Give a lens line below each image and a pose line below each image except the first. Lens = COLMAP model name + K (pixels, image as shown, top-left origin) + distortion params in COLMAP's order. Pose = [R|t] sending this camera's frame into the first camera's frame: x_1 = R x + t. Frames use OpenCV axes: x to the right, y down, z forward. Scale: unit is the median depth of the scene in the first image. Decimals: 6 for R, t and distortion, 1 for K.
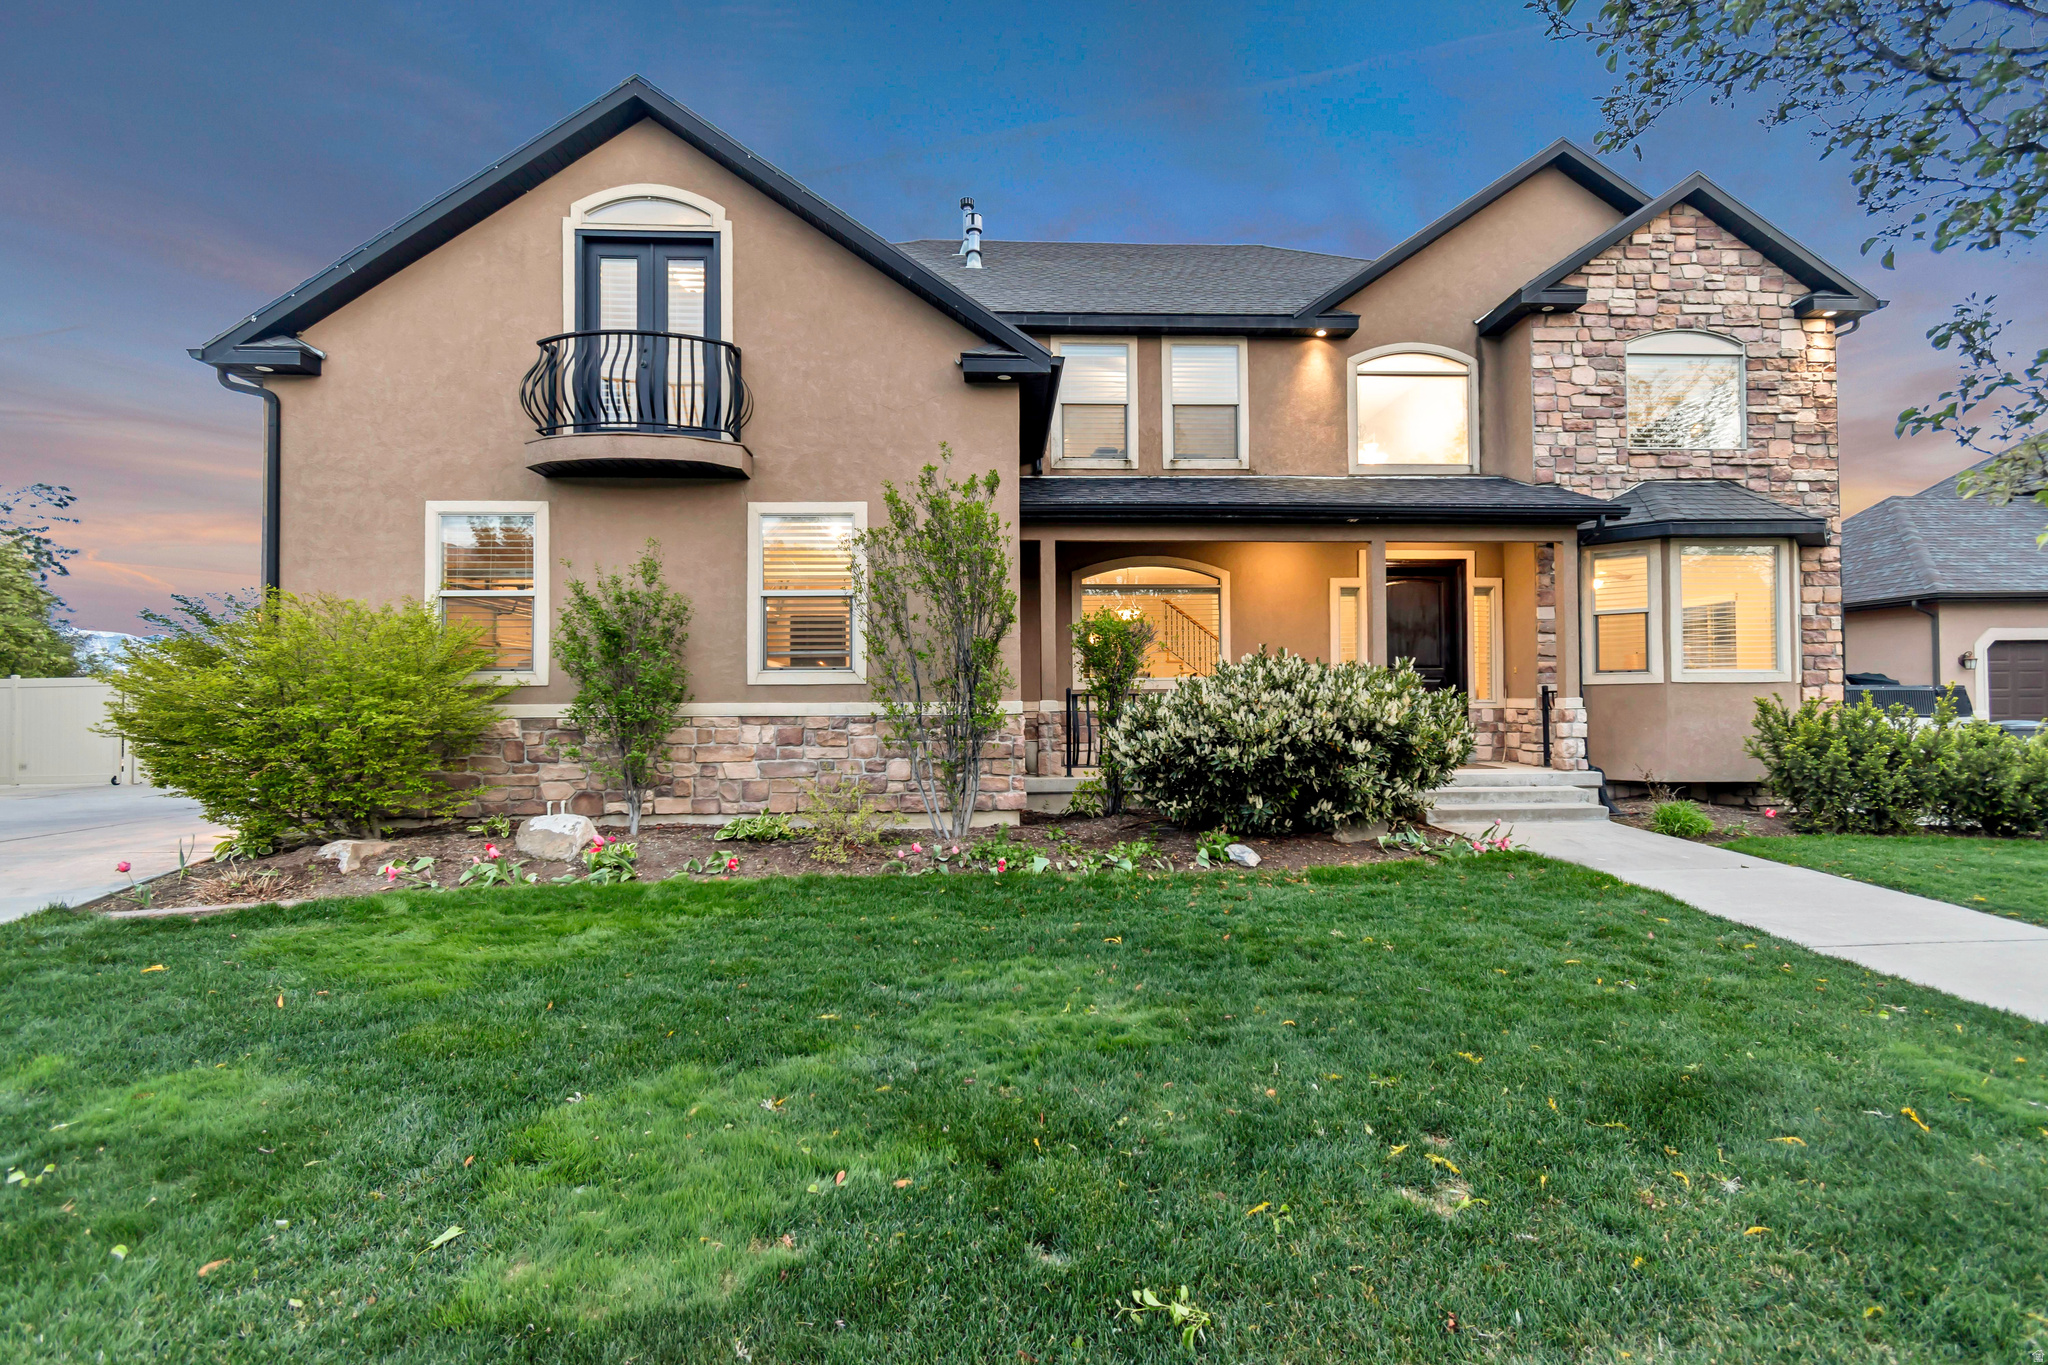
lens RADIAL K [[891.3, 0, 1023.2], [0, 891.3, 688.8], [0, 0, 1]] dist [0.001717, 0.000168]
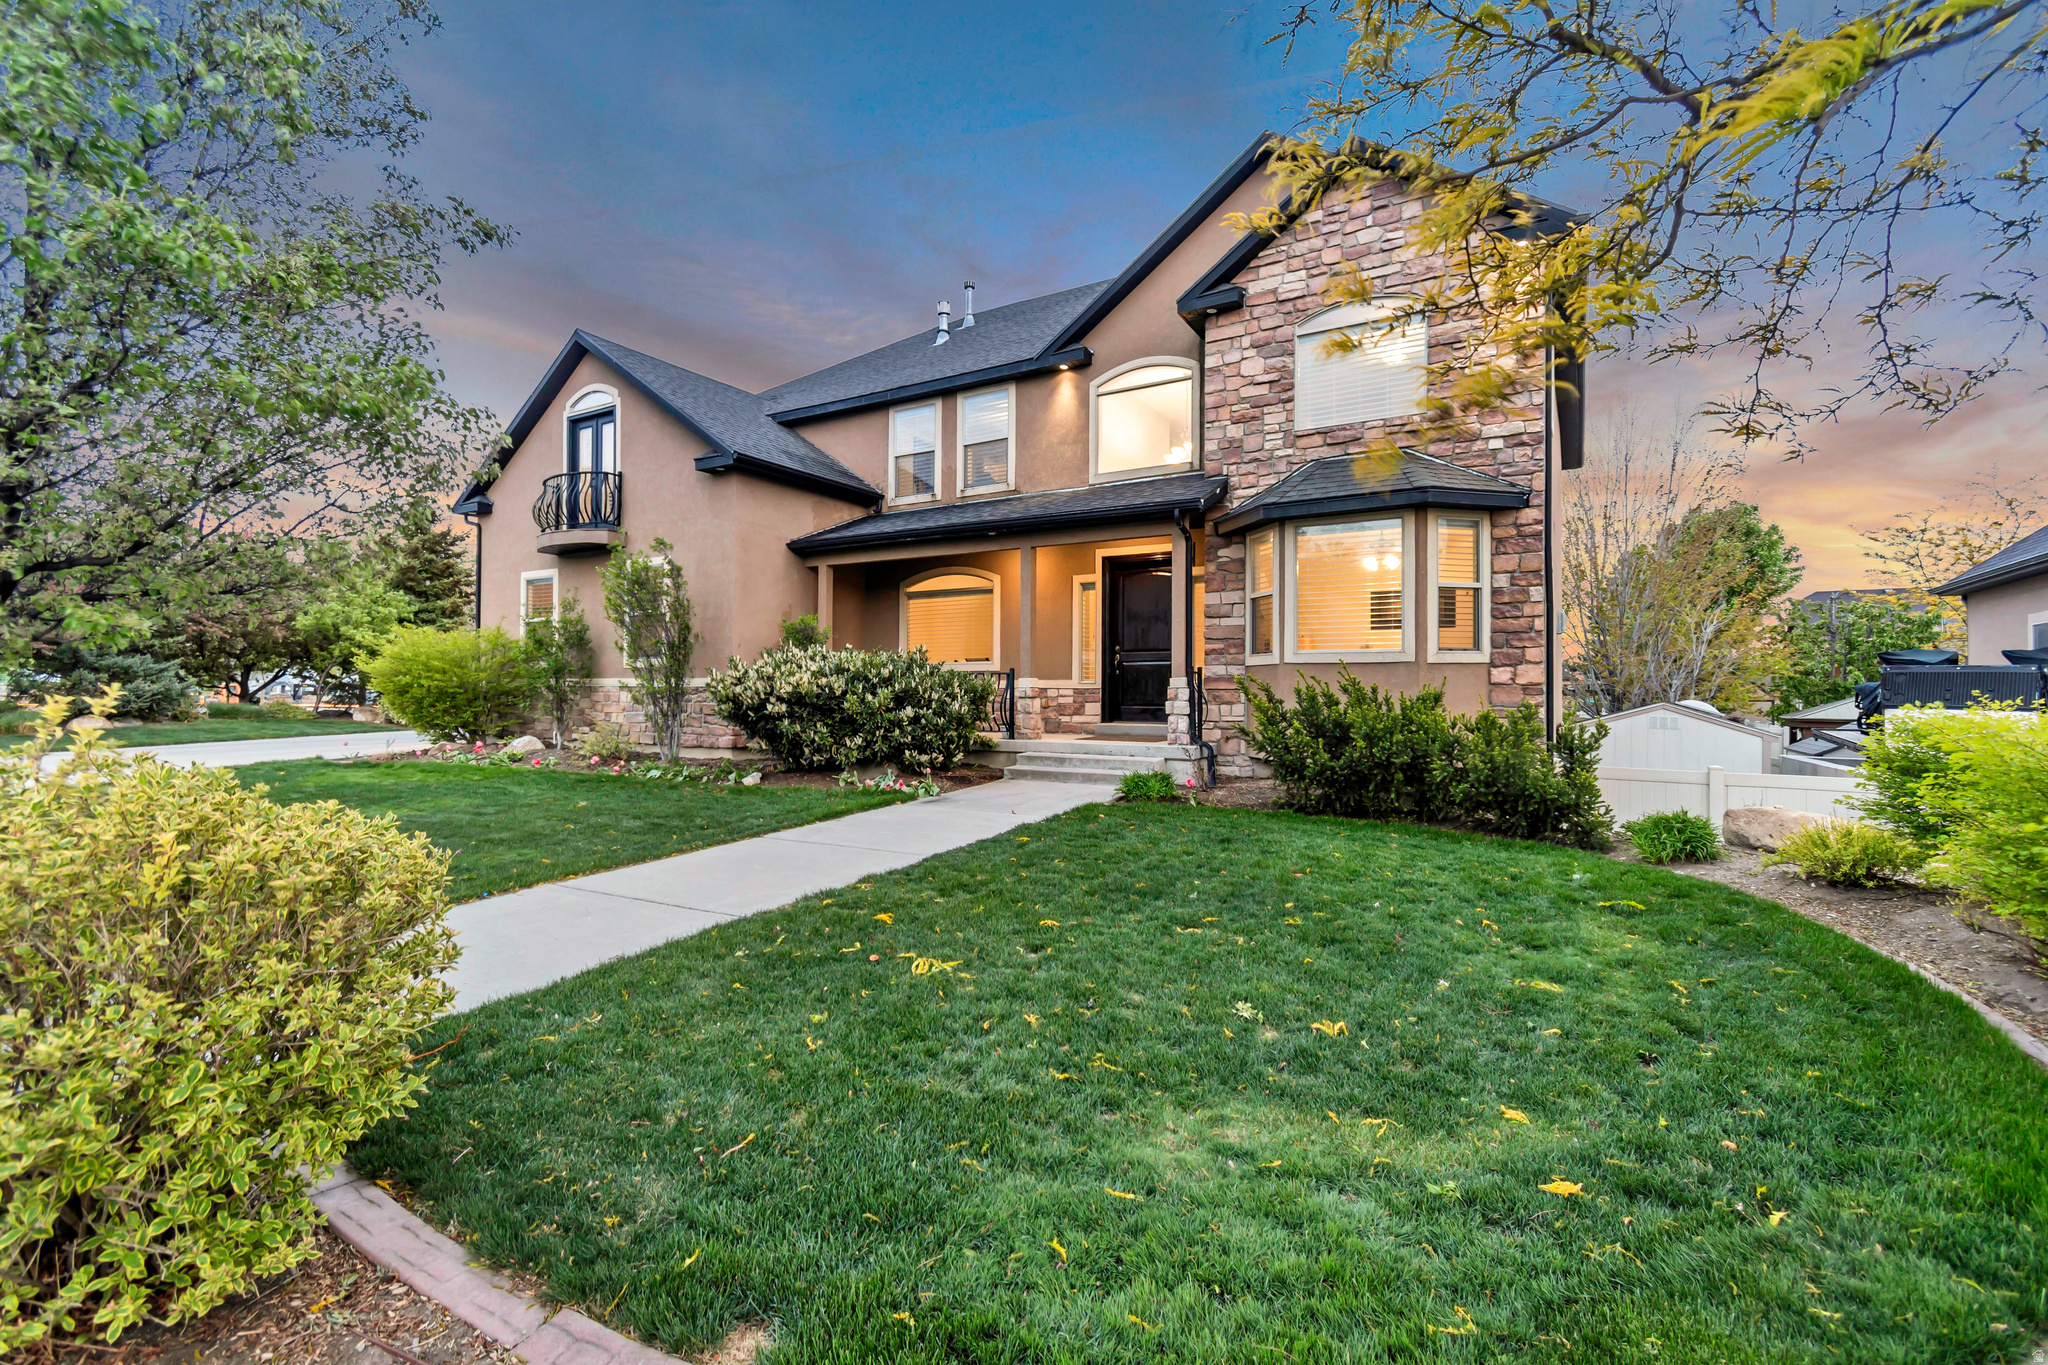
lens RADIAL K [[891.3, 0, 1023.2], [0, 891.3, 688.8], [0, 0, 1]] dist [0.001717, 0.000168]
pose [[0.835696, 0.008983, -0.549119, 0.972592], [-0.003340, 0.999931, 0.011275, 0.011101], [0.549182, -0.007589, 0.835668, -0.010971]]
